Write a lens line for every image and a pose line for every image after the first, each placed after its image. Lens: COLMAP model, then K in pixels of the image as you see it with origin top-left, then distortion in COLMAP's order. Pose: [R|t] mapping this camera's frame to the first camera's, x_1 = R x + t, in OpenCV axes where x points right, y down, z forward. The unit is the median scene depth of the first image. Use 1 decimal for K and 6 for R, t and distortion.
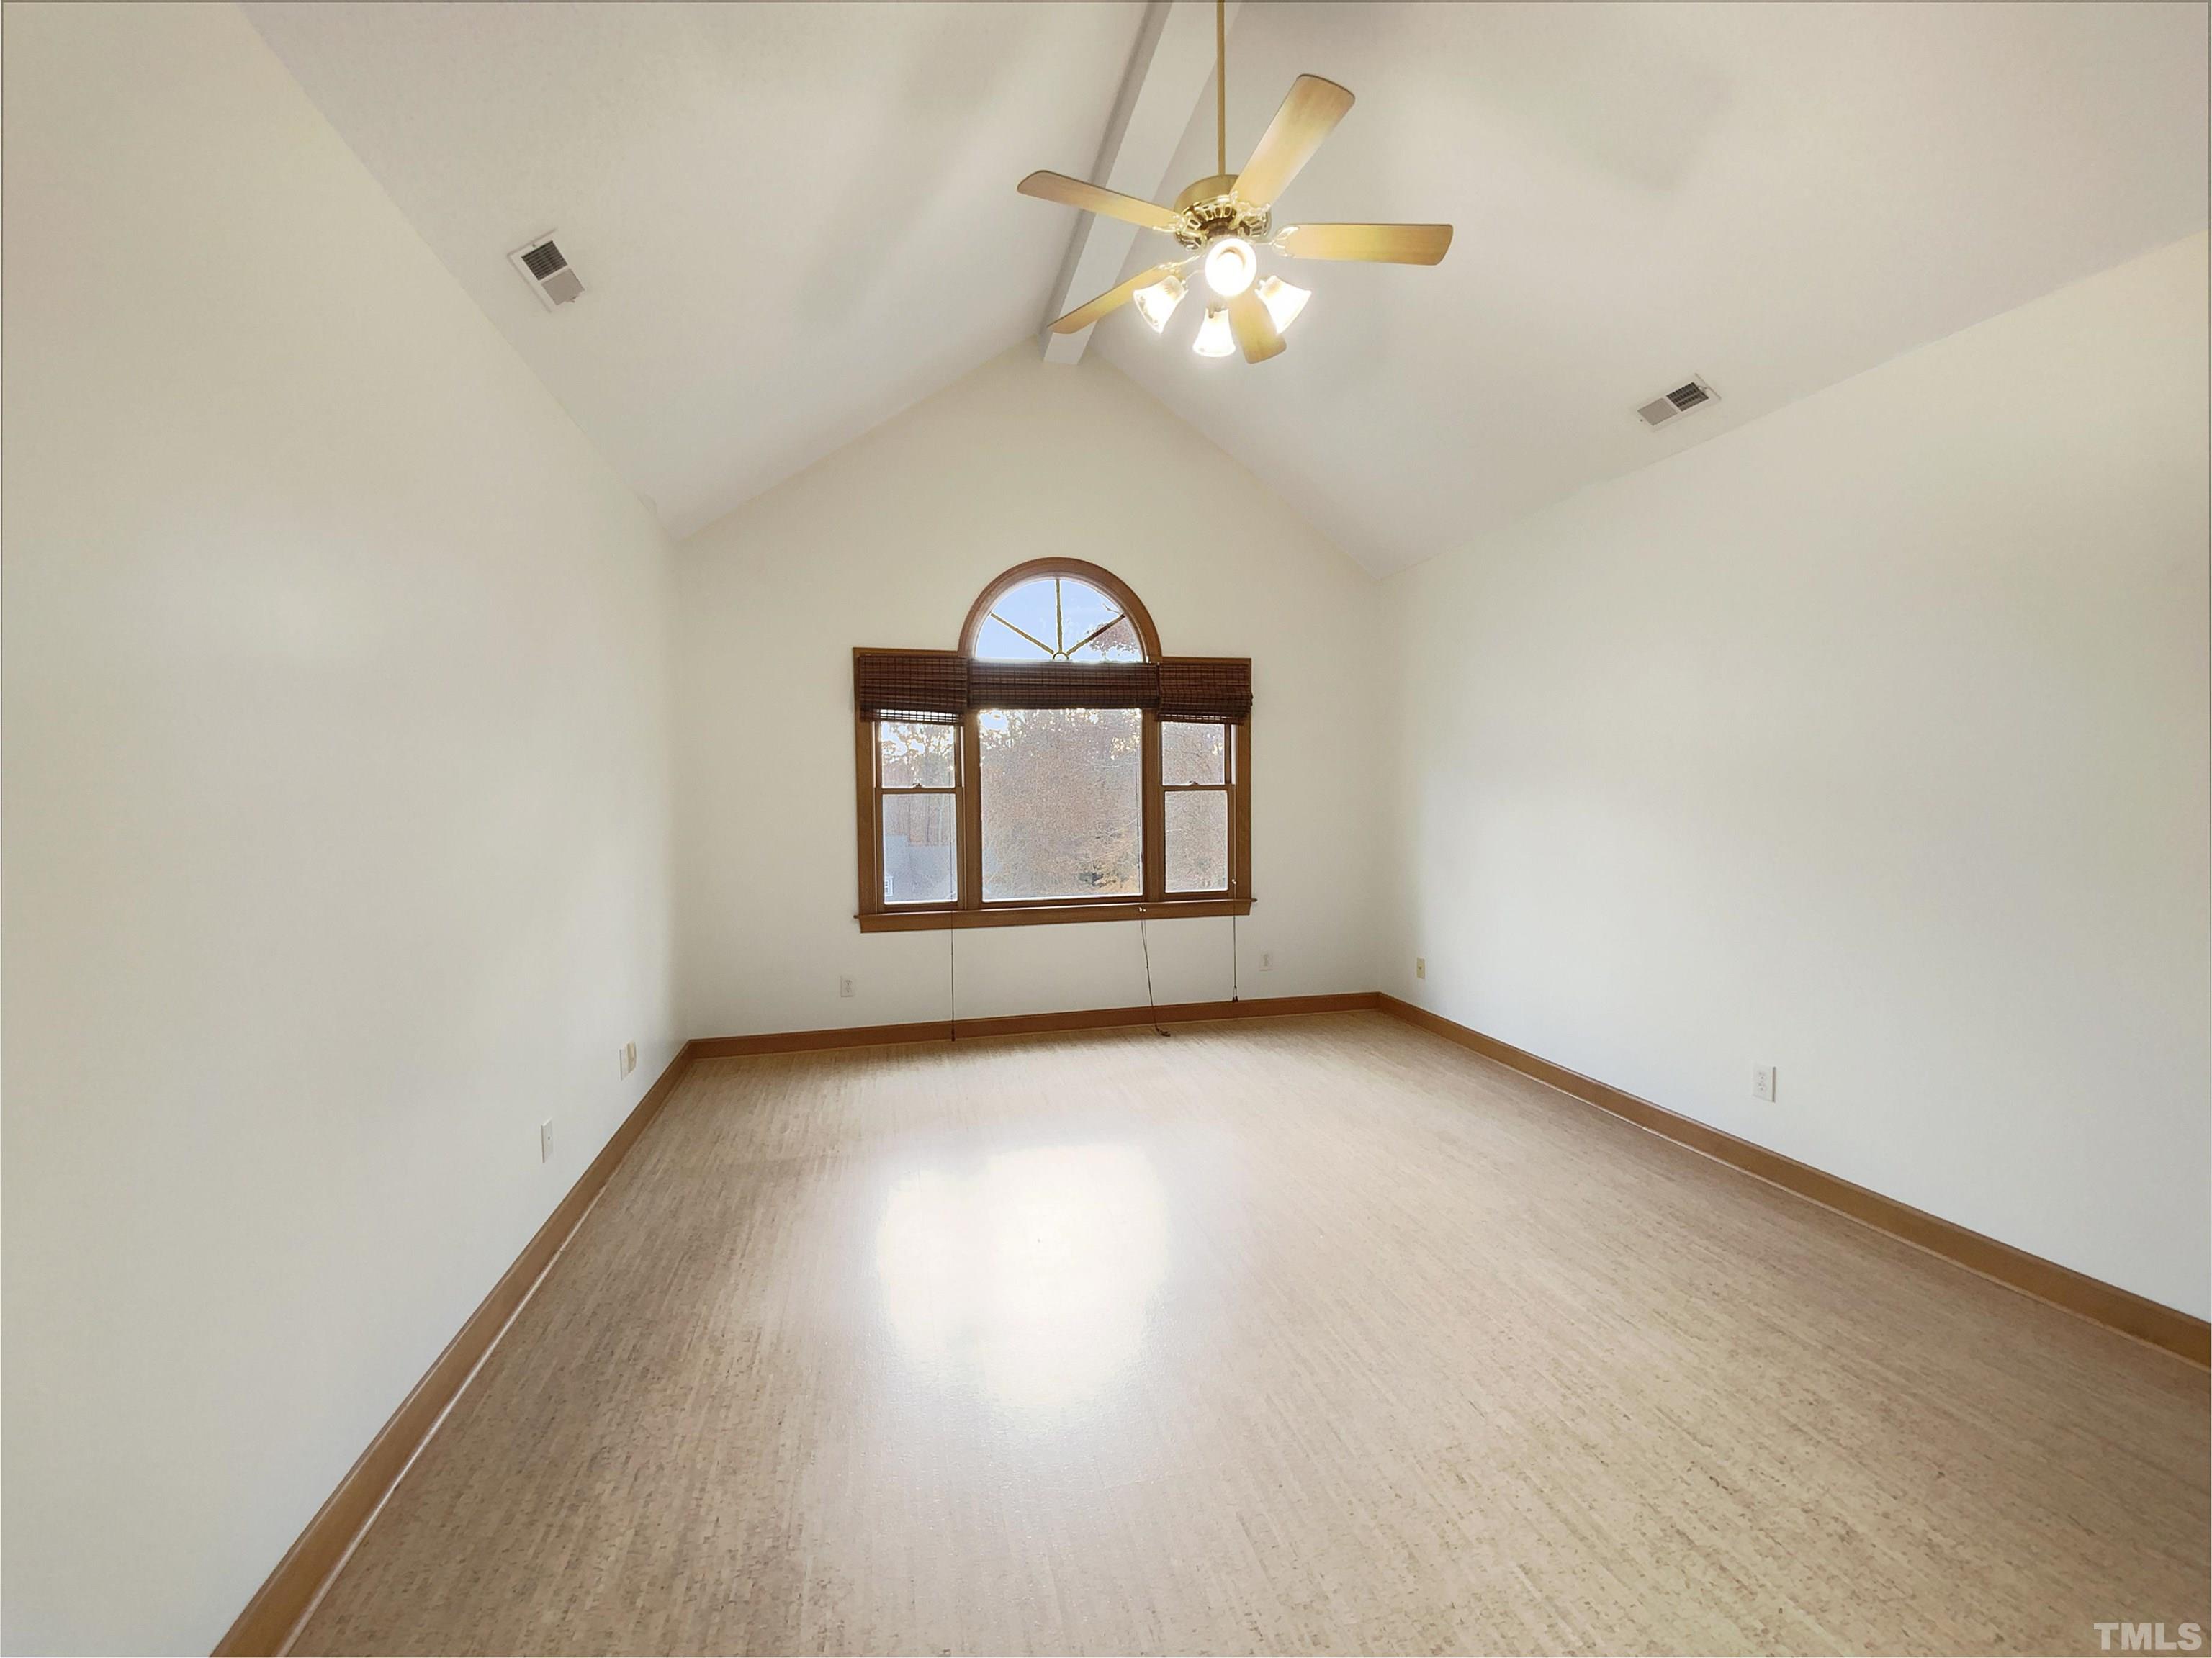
lens RADIAL K [[903.1, 0, 1108.7], [0, 903.1, 802.9], [0, 0, 1]] dist [0.034376, -0.013015]
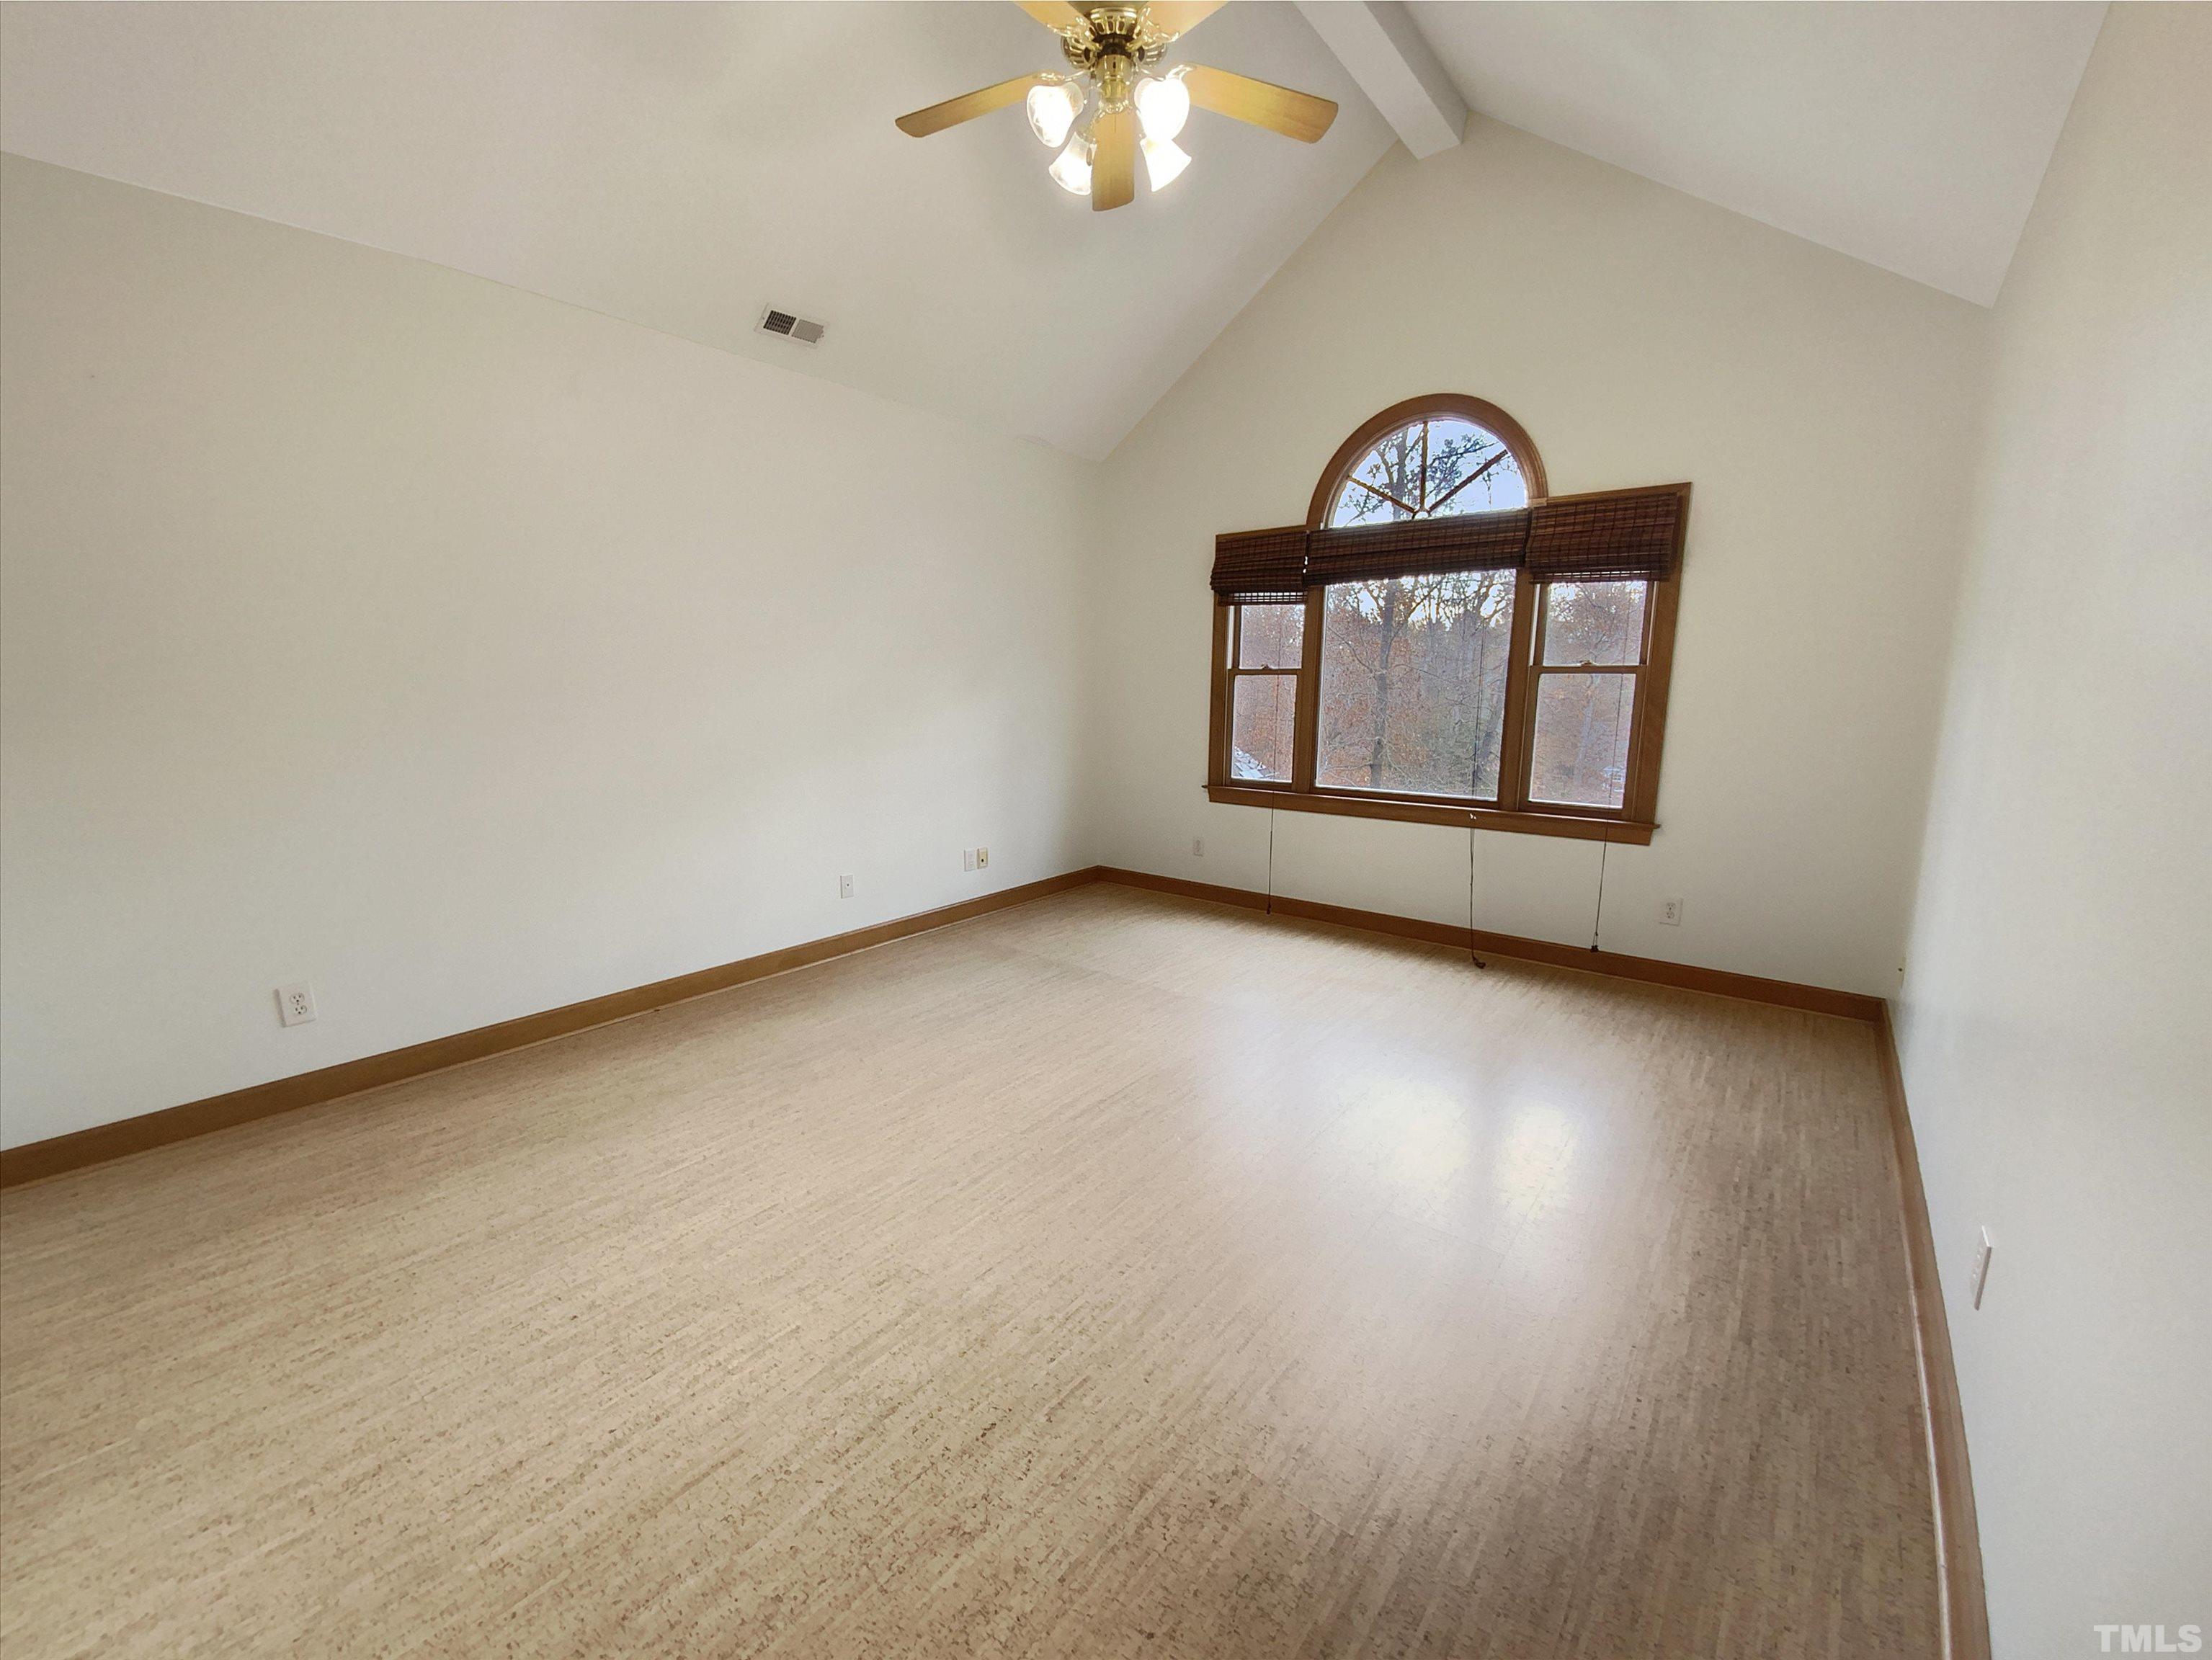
lens RADIAL K [[898.5, 0, 1097.7], [0, 898.5, 833.6], [0, 0, 1]] dist [0.003155, -0.012046]
pose [[0.597218, 0.145656, -0.788743, 0.502516], [-0.020036, 0.985775, 0.166871, 0.001405], [0.801829, -0.083855, 0.591641, 0.228509]]
